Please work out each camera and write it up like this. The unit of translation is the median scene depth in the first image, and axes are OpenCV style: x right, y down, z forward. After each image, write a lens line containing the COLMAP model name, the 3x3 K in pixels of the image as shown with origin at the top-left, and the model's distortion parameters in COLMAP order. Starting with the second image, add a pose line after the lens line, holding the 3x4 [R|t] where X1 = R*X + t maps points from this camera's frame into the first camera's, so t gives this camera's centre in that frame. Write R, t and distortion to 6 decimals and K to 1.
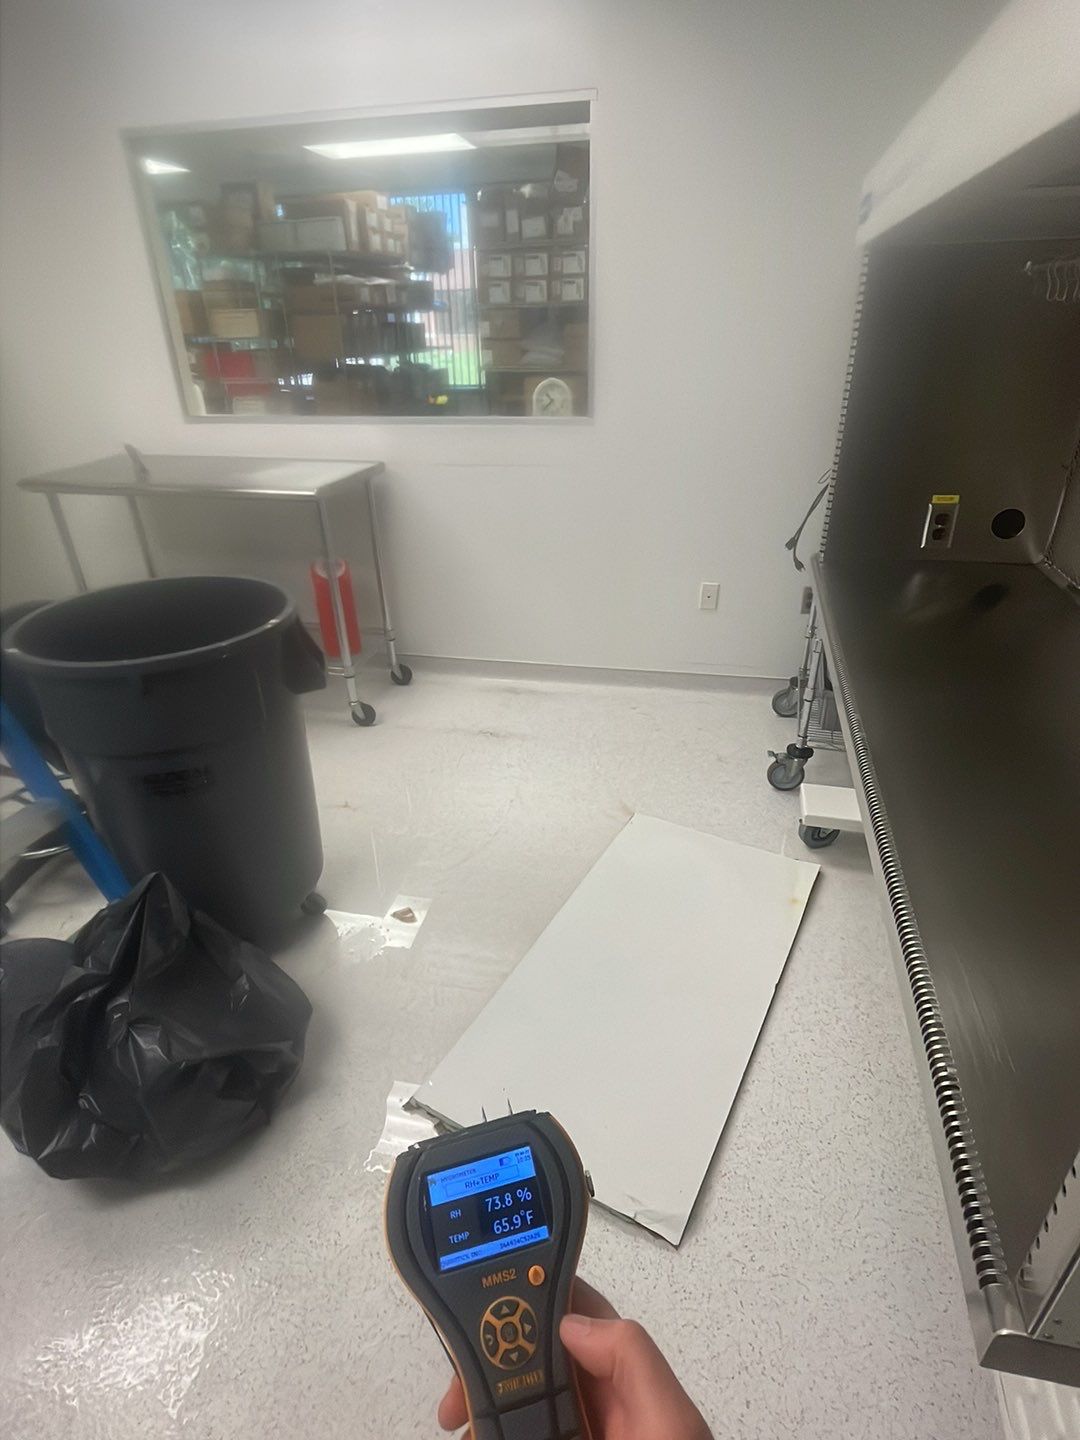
lens RADIAL K [[745.3, 0, 552.2], [0, 745.3, 724.7], [0, 0, 1]] dist [0.047986, -0.043066]
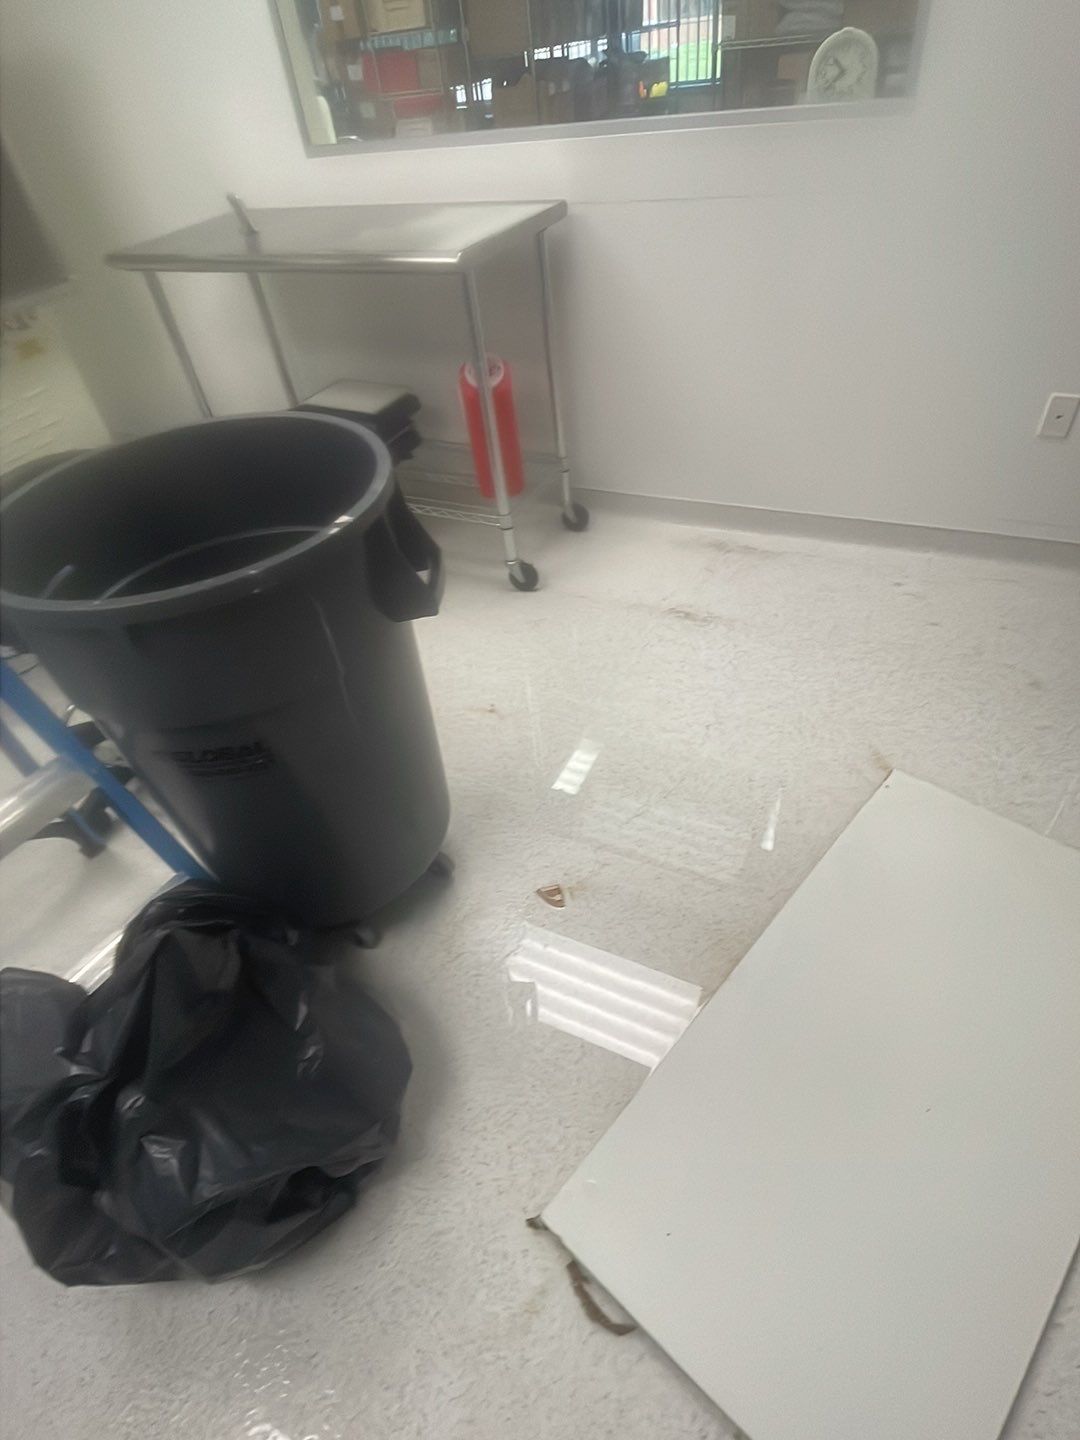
lens RADIAL K [[759.2, 0, 540.0], [0, 759.2, 720.0], [0, 0, 1]] dist [0.031133, -0.029823]
pose [[0.965958, 0.106353, -0.235827, -0.034971], [-0.041651, 0.963631, 0.263970, -0.082775], [0.255324, -0.245161, 0.935257, 0.241950]]
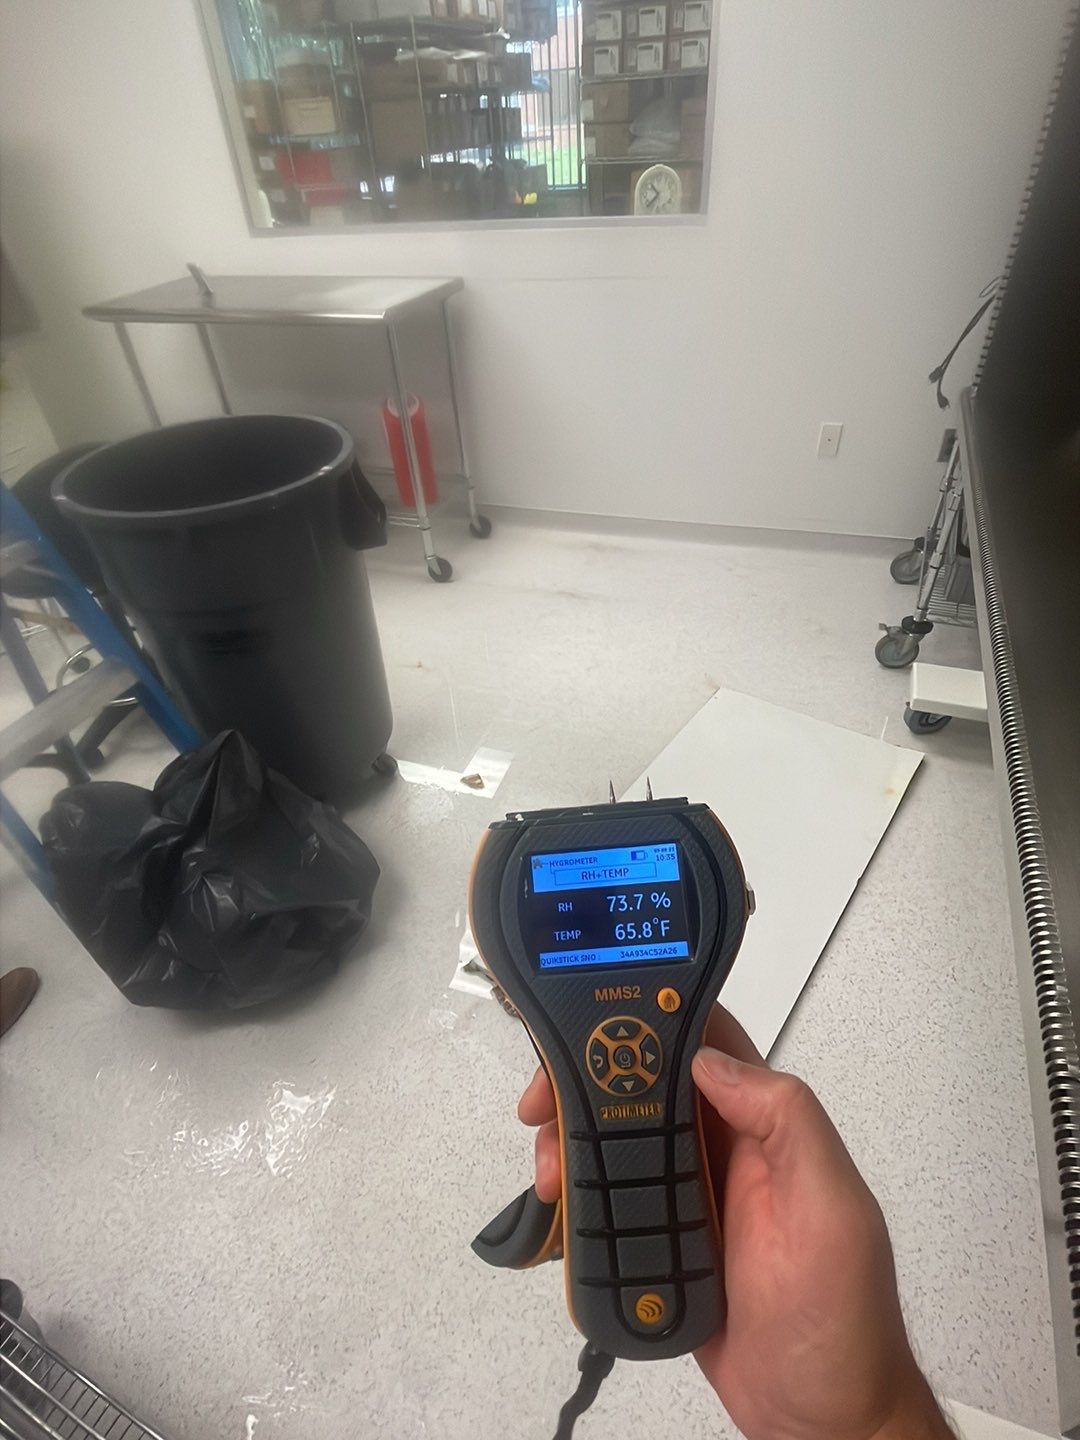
lens RADIAL K [[750.9, 0, 547.1], [0, 750.9, 724.7], [0, 0, 1]] dist [0.035800, -0.035749]
pose [[0.991103, 0.052839, -0.122156, 0.011982], [-0.028438, 0.980692, 0.193479, -0.009725], [0.130020, -0.188284, 0.973470, 0.047570]]
